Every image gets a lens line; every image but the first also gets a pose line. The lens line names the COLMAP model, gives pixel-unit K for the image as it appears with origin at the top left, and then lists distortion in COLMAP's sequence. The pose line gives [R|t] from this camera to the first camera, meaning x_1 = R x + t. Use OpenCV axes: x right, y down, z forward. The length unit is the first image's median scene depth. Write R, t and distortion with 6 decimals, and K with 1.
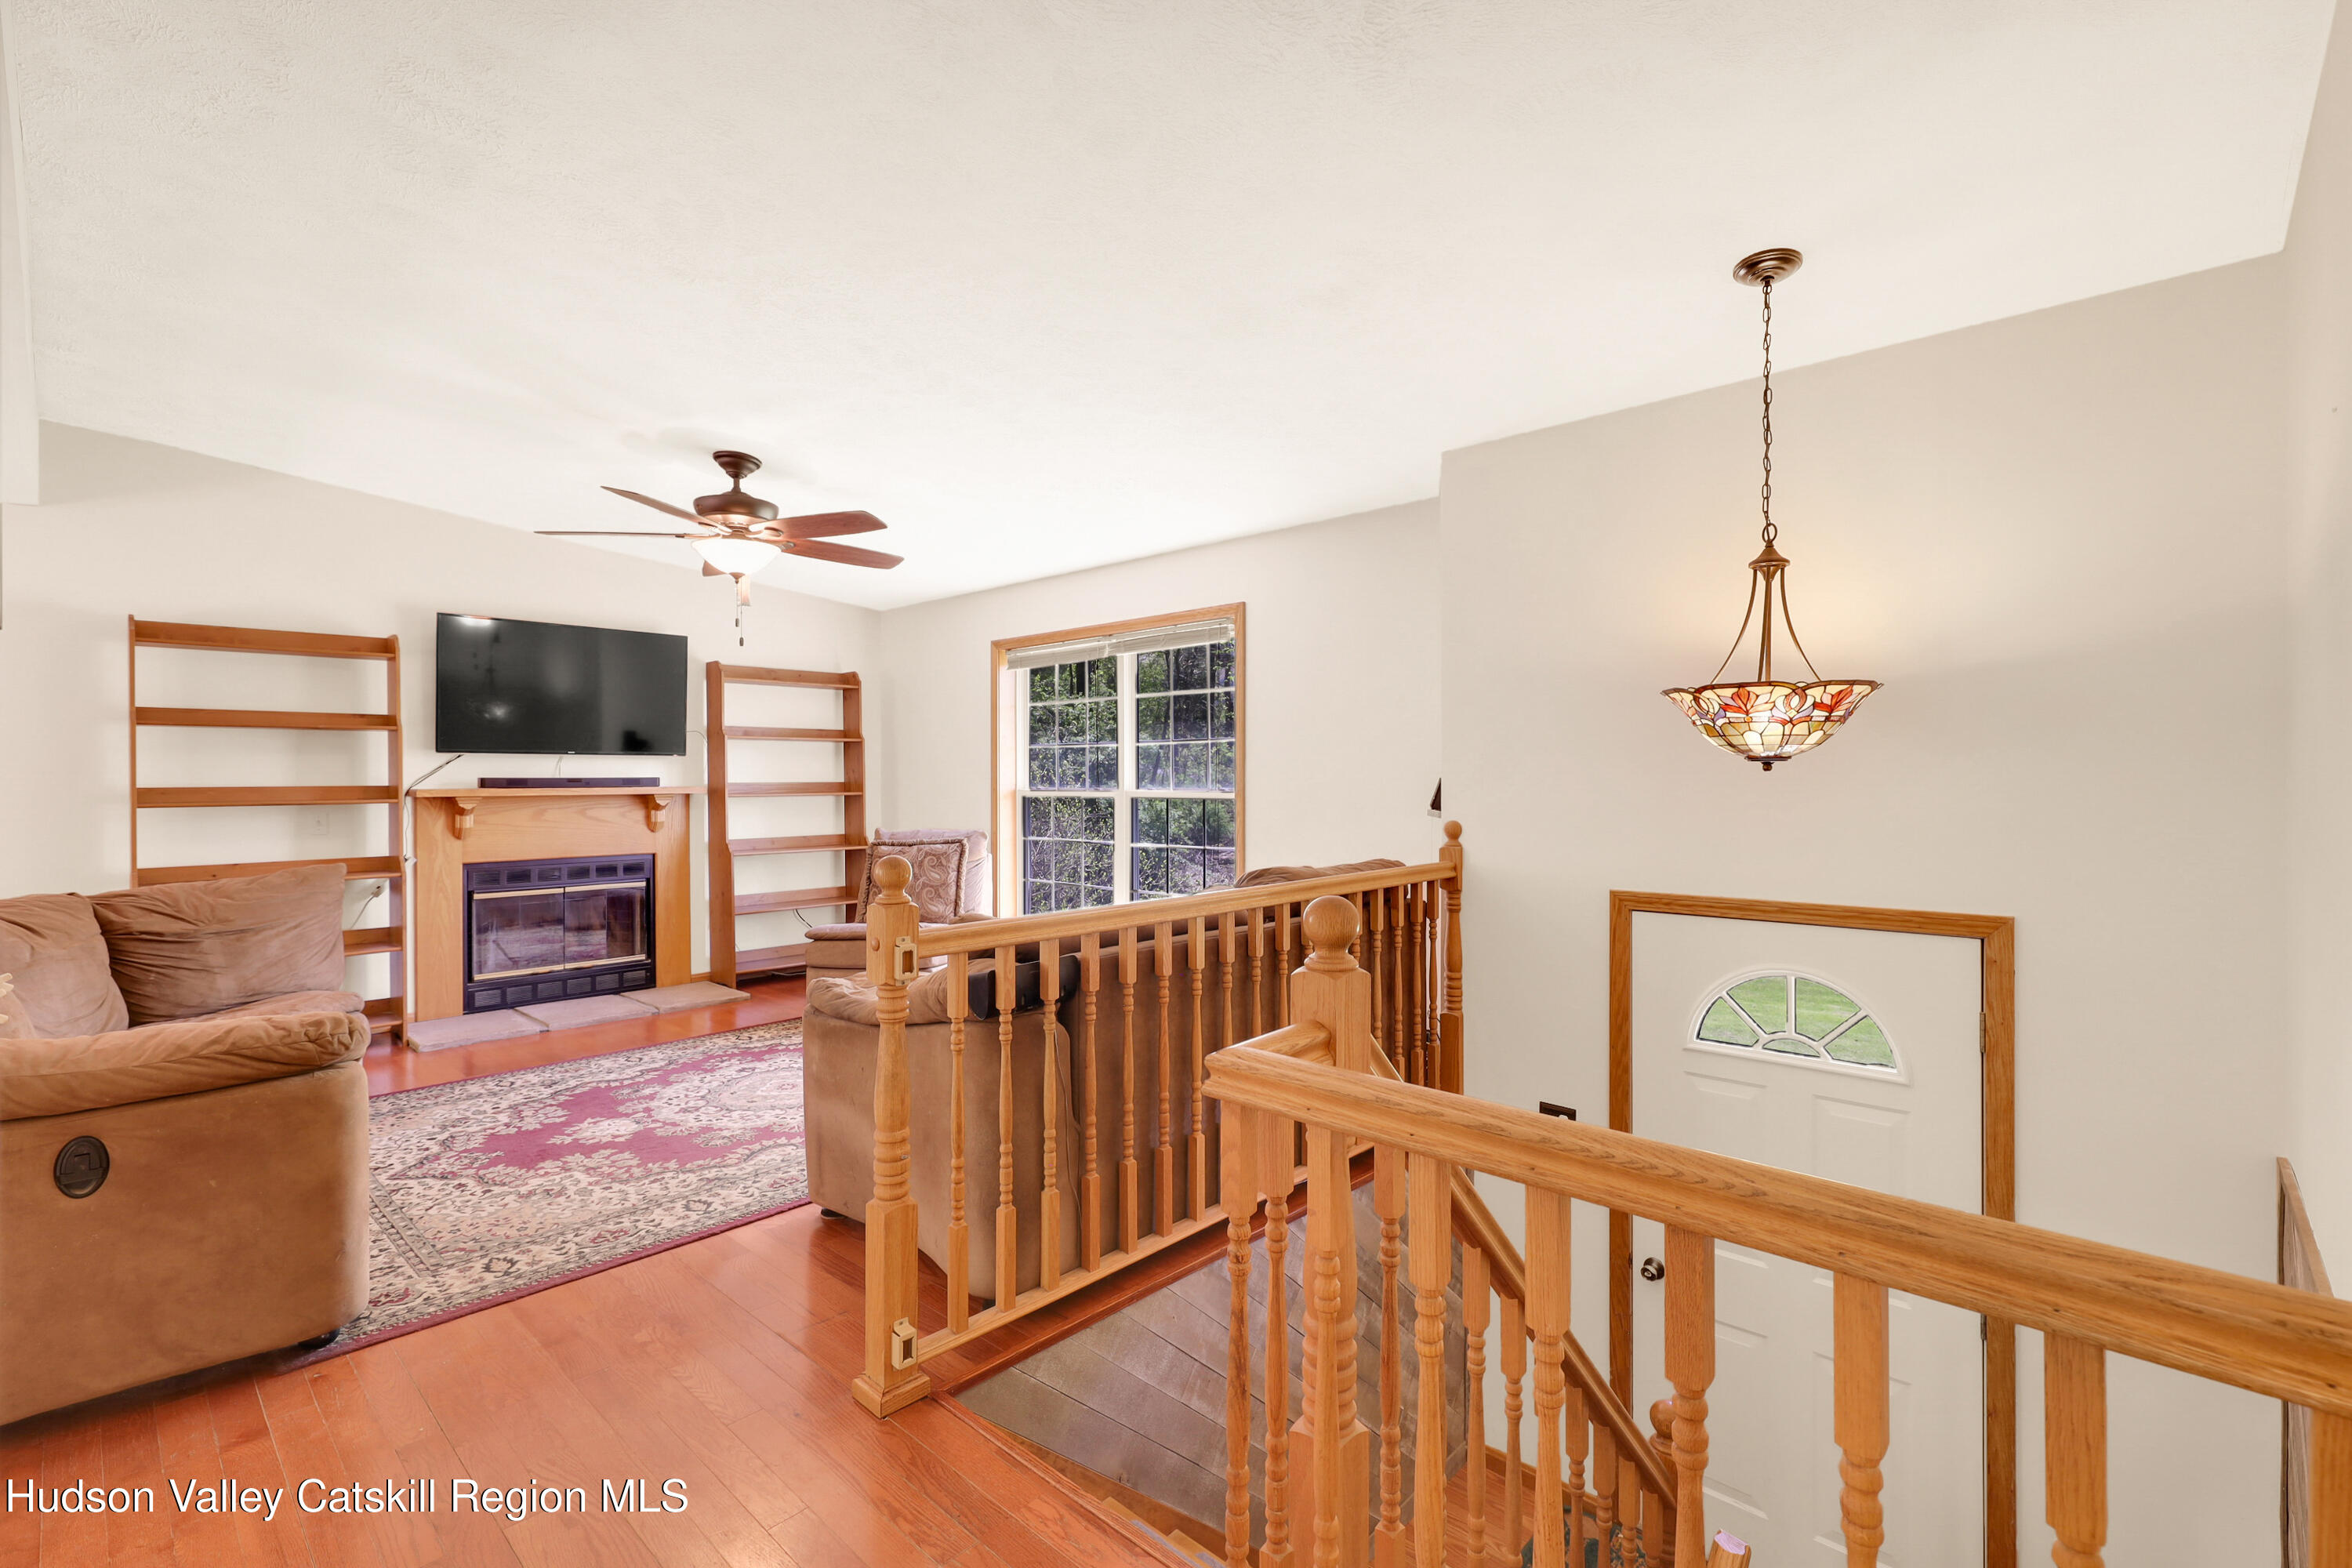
lens RADIAL K [[1051.5, 0, 1176.7], [0, 1051.5, 784.9], [0, 0, 1]] dist [0.001793, 0.000016]
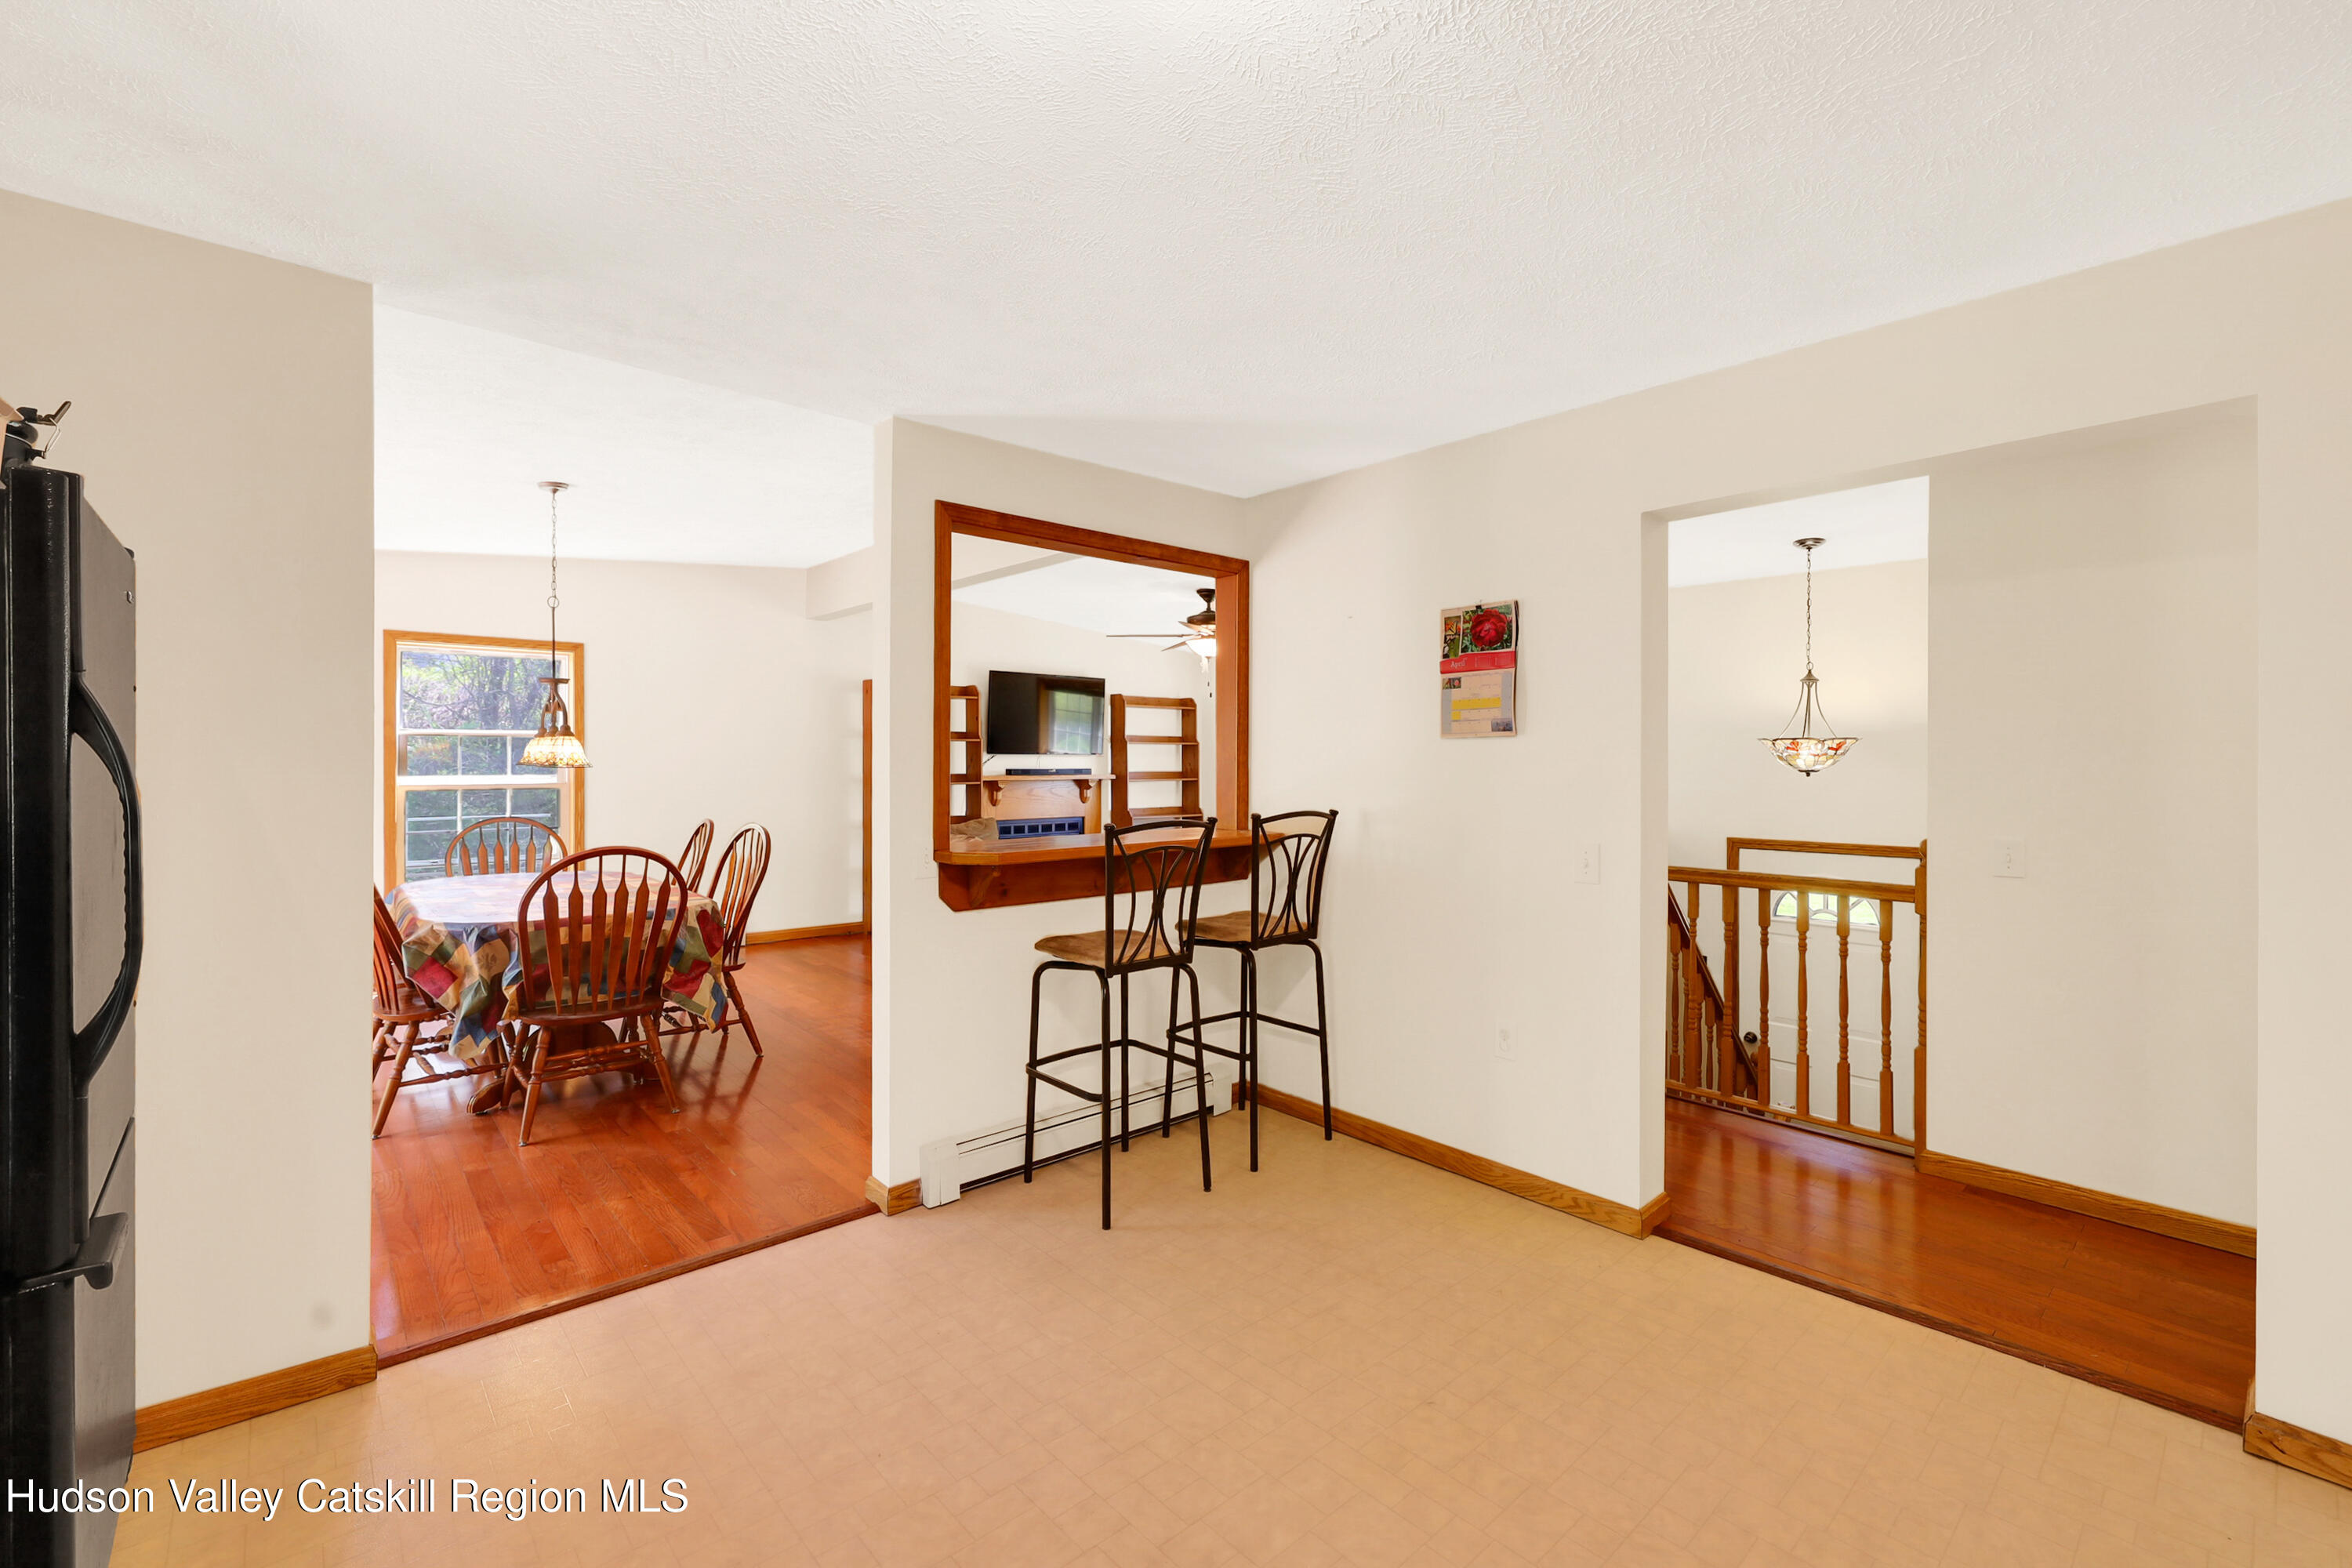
lens RADIAL K [[990.3, 0, 1178.8], [0, 990.3, 763.3], [0, 0, 1]] dist [0.001760, 0.001240]
pose [[0.995629, 0.007076, -0.093131, -0.247597], [-0.007532, 0.999961, -0.004541, -0.010400], [0.093096, 0.005223, 0.995643, -0.530537]]
